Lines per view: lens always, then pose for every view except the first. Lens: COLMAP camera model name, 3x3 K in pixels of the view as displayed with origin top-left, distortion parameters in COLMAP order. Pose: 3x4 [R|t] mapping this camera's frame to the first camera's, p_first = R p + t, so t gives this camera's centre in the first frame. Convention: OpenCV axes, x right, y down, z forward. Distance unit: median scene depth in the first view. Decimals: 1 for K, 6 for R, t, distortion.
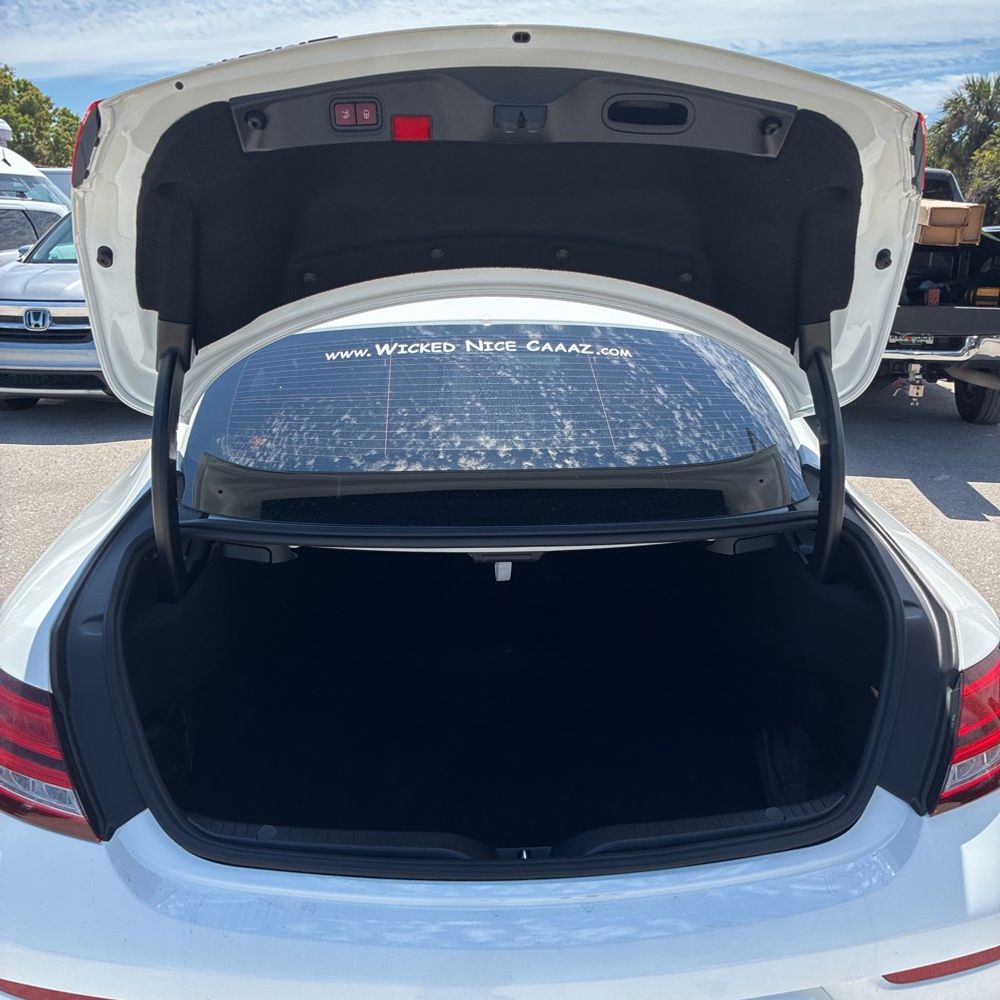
lens RADIAL K [[1027.4, 0, 500.0], [0, 1027.4, 500.0], [0, 0, 1]] dist [0.029769, -0.012396]
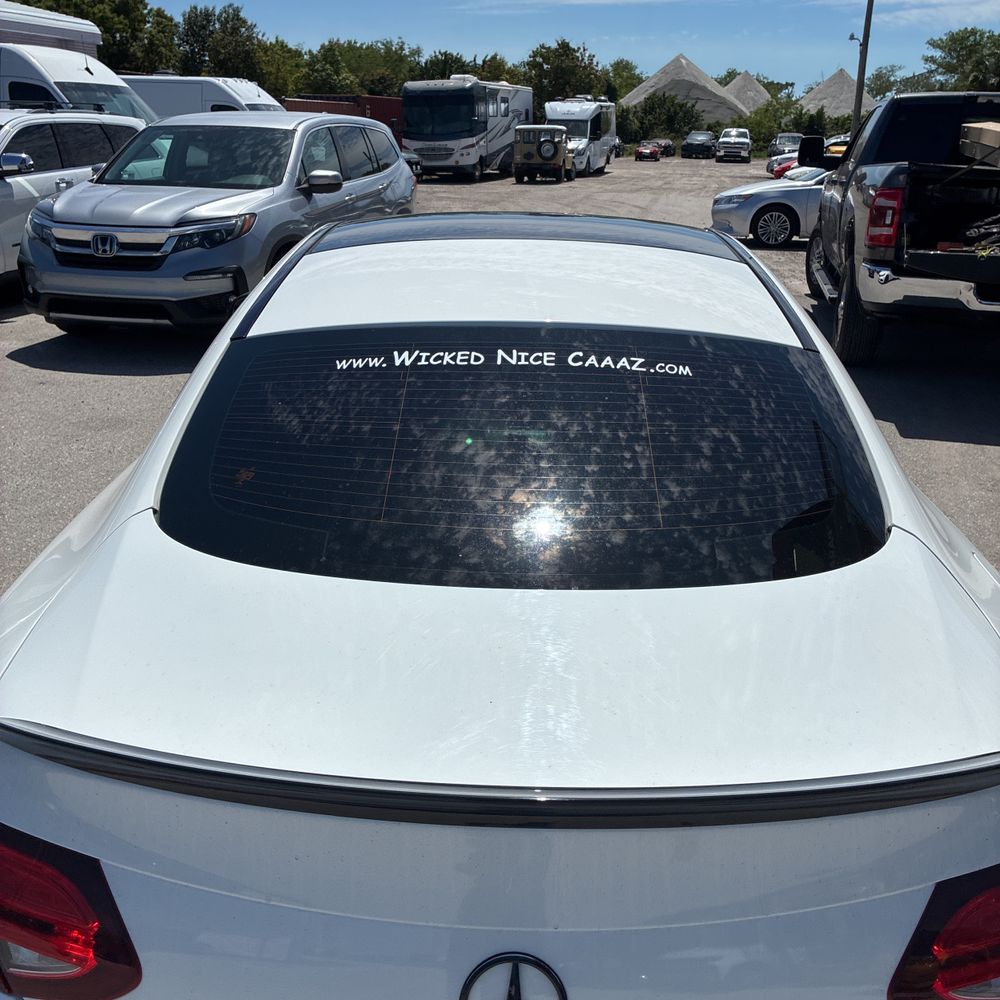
lens RADIAL K [[1027.4, 0, 500.0], [0, 1027.4, 500.0], [0, 0, 1]] dist [0.029769, -0.012396]
pose [[0.996042, 0.044777, -0.076782, 0.024049], [-0.038485, 0.995925, 0.081560, -0.059799], [0.080121, -0.078282, 0.993706, 0.080967]]
